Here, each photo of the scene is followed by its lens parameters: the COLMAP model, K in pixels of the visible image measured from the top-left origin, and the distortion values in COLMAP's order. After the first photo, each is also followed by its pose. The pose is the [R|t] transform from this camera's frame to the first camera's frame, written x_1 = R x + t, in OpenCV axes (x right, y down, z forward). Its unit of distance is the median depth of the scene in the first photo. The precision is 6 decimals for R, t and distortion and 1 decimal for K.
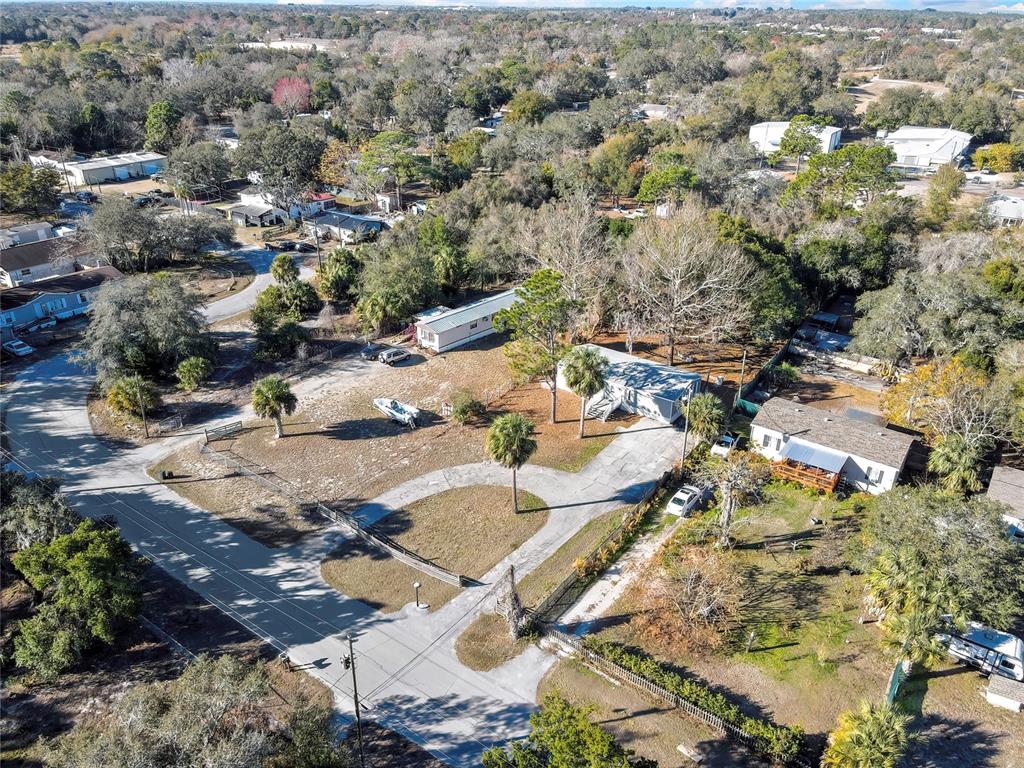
lens RADIAL K [[756.0, 0, 508.3], [0, 756.0, 384.7], [0, 0, 1]] dist [0.017599, 0.003213]
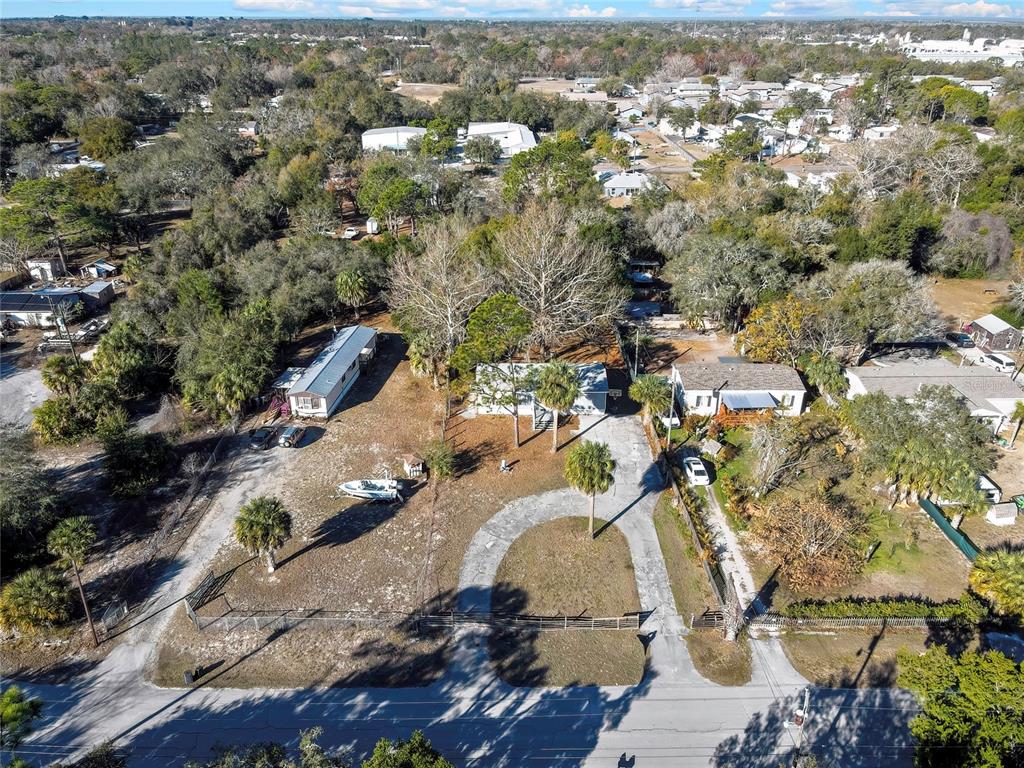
lens RADIAL K [[756.0, 0, 508.3], [0, 756.0, 384.7], [0, 0, 1]] dist [0.017599, 0.003213]
pose [[0.803288, -0.268041, 0.531868, -0.509846], [0.273347, 0.959320, 0.070621, -0.112714], [-0.529160, 0.088655, 0.843878, 0.200075]]
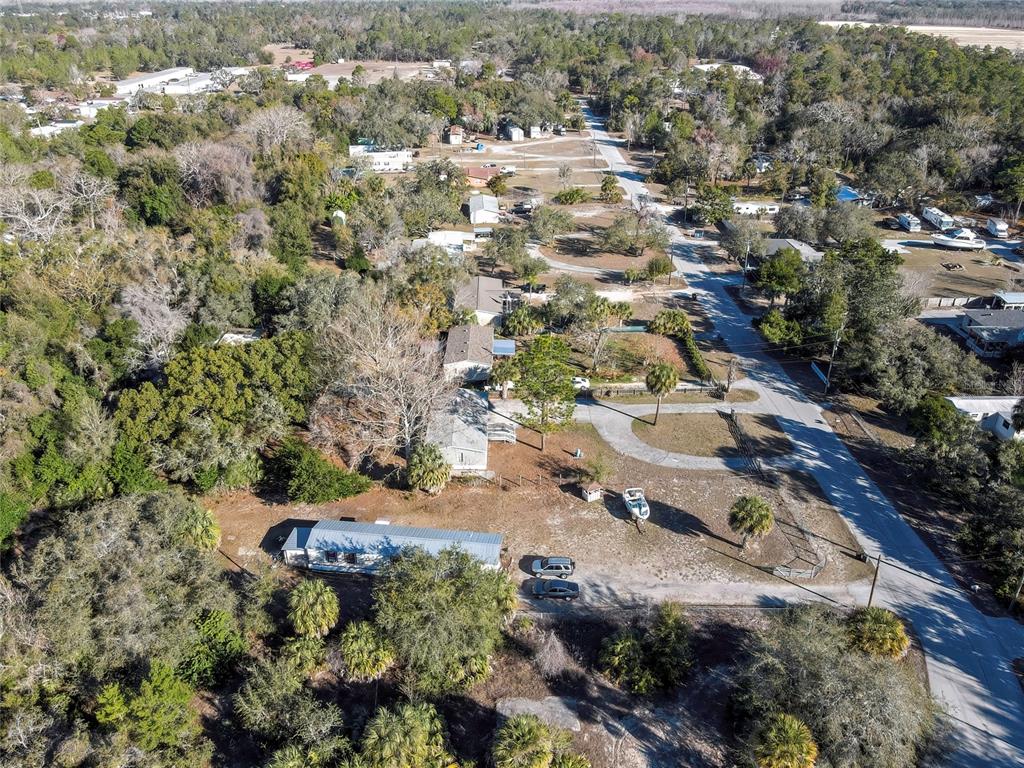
lens RADIAL K [[751.6, 0, 504.6], [0, 751.6, 383.7], [0, 0, 1]] dist [0.009095, 0.001719]
pose [[-0.594098, -0.383179, 0.707264, -0.802659], [0.357842, 0.661561, 0.659004, -0.940251], [-0.720415, 0.644601, -0.255915, 1.462401]]
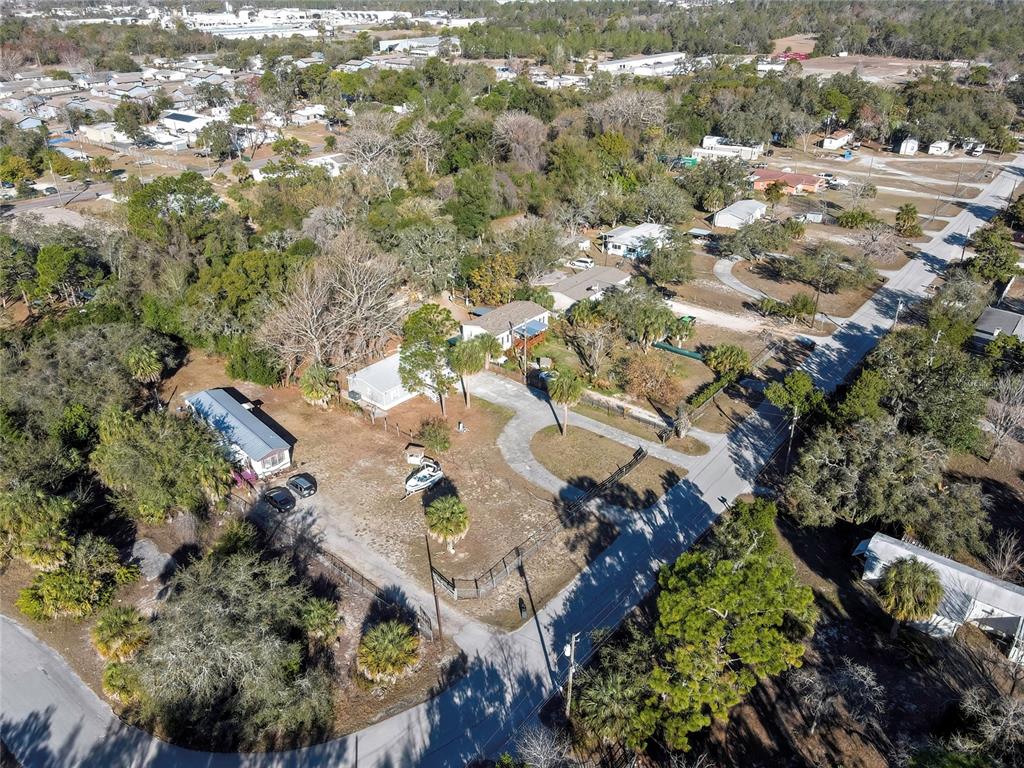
lens RADIAL K [[751.6, 0, 504.6], [0, 751.6, 383.7], [0, 0, 1]] dist [0.009095, 0.001719]
pose [[0.064597, -0.482619, 0.873445, -1.144213], [0.452192, 0.794410, 0.405506, -0.519715], [-0.889578, 0.368770, 0.269553, 0.632769]]
